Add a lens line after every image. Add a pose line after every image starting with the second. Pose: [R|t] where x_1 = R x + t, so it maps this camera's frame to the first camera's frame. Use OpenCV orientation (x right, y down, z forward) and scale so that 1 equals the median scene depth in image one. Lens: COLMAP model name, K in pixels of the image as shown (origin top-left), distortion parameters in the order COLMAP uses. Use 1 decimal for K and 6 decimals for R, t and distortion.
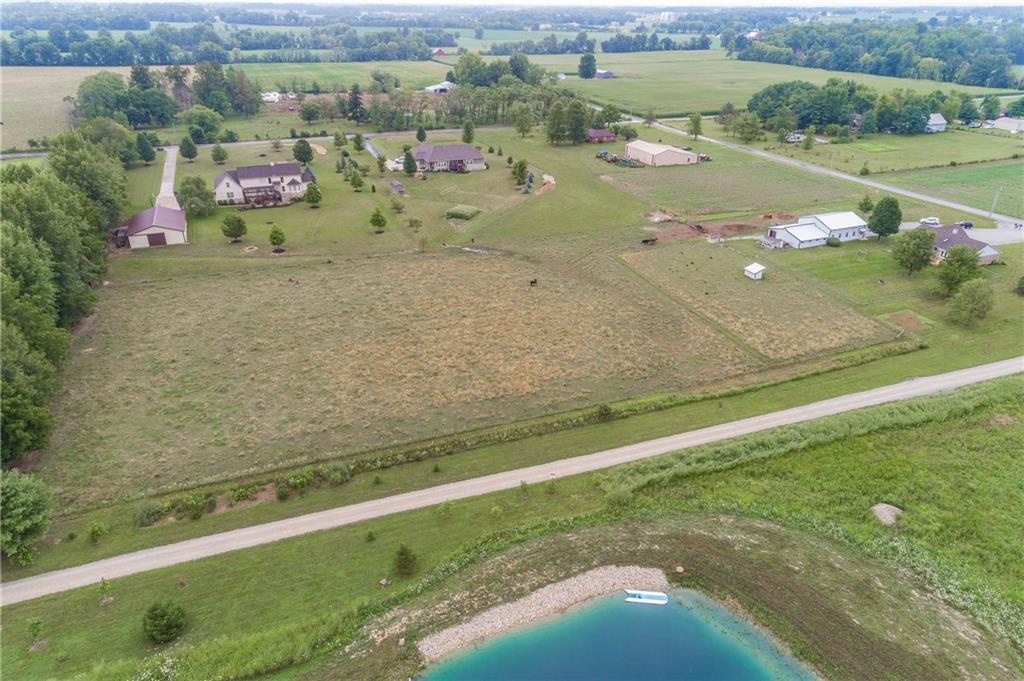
lens RADIAL K [[678.2, 0, 511.0], [0, 678.2, 341.0], [0, 0, 1]] dist [0.018853, 0.009762]
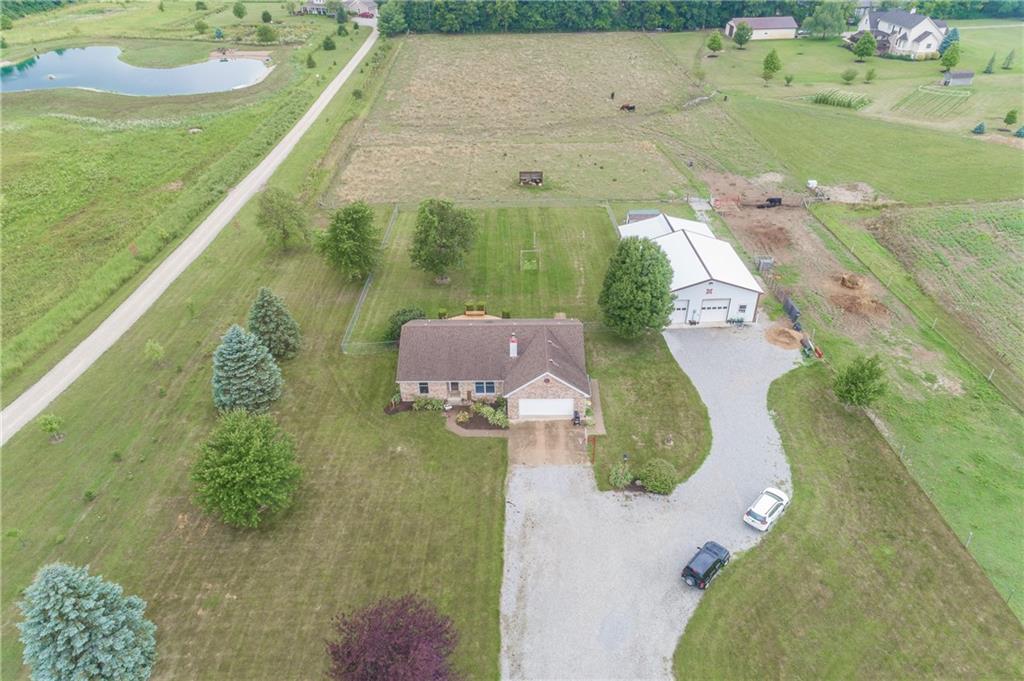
lens RADIAL K [[678.2, 0, 511.0], [0, 678.2, 341.0], [0, 0, 1]] dist [0.018853, 0.009762]
pose [[-0.357537, 0.512010, -0.781033, 0.815732], [-0.407414, 0.667023, 0.623774, -0.342533], [0.840346, 0.541226, -0.029885, 0.874745]]
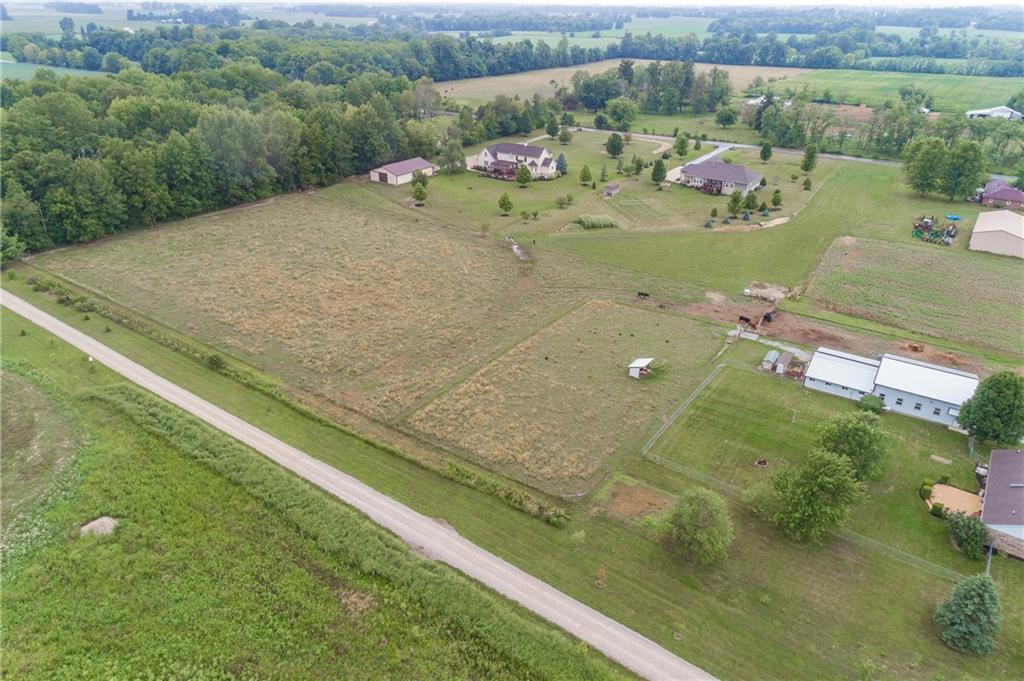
lens RADIAL K [[678.2, 0, 511.0], [0, 678.2, 341.0], [0, 0, 1]] dist [0.018853, 0.009762]
pose [[0.550002, 0.372258, -0.747610, 0.650783], [-0.377432, 0.909330, 0.175114, -0.161706], [0.745012, 0.185859, 0.640635, 0.335683]]
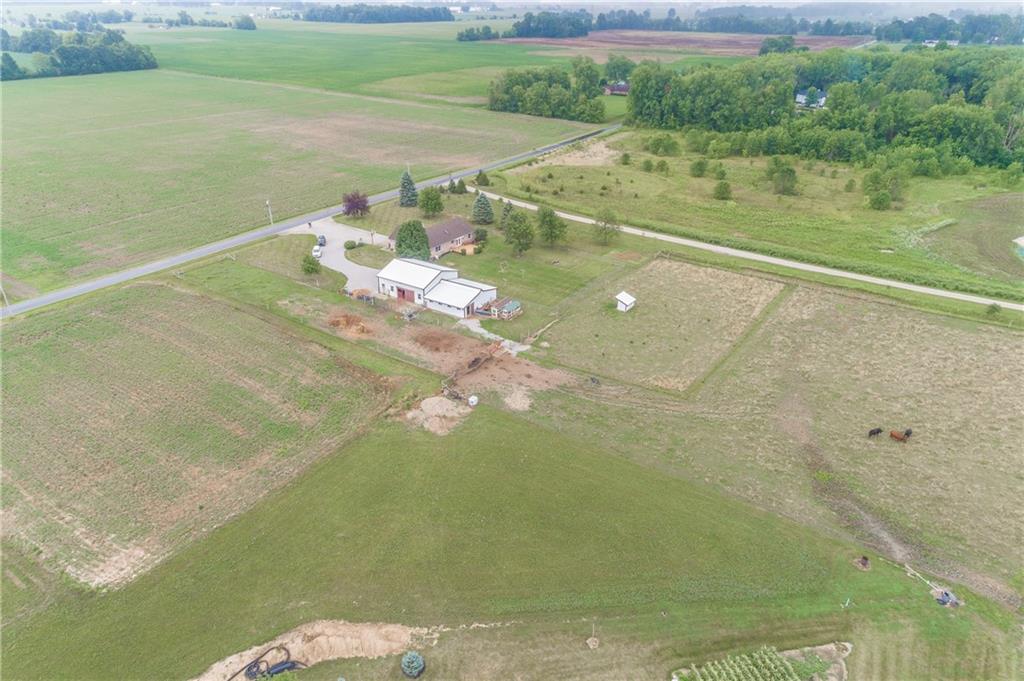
lens RADIAL K [[678.2, 0, 511.0], [0, 678.2, 341.0], [0, 0, 1]] dist [0.018853, 0.009762]
pose [[-0.557335, -0.390685, 0.732628, -0.176275], [0.361550, 0.680131, 0.637733, -0.541147], [-0.747436, 0.620312, -0.237809, 1.074079]]
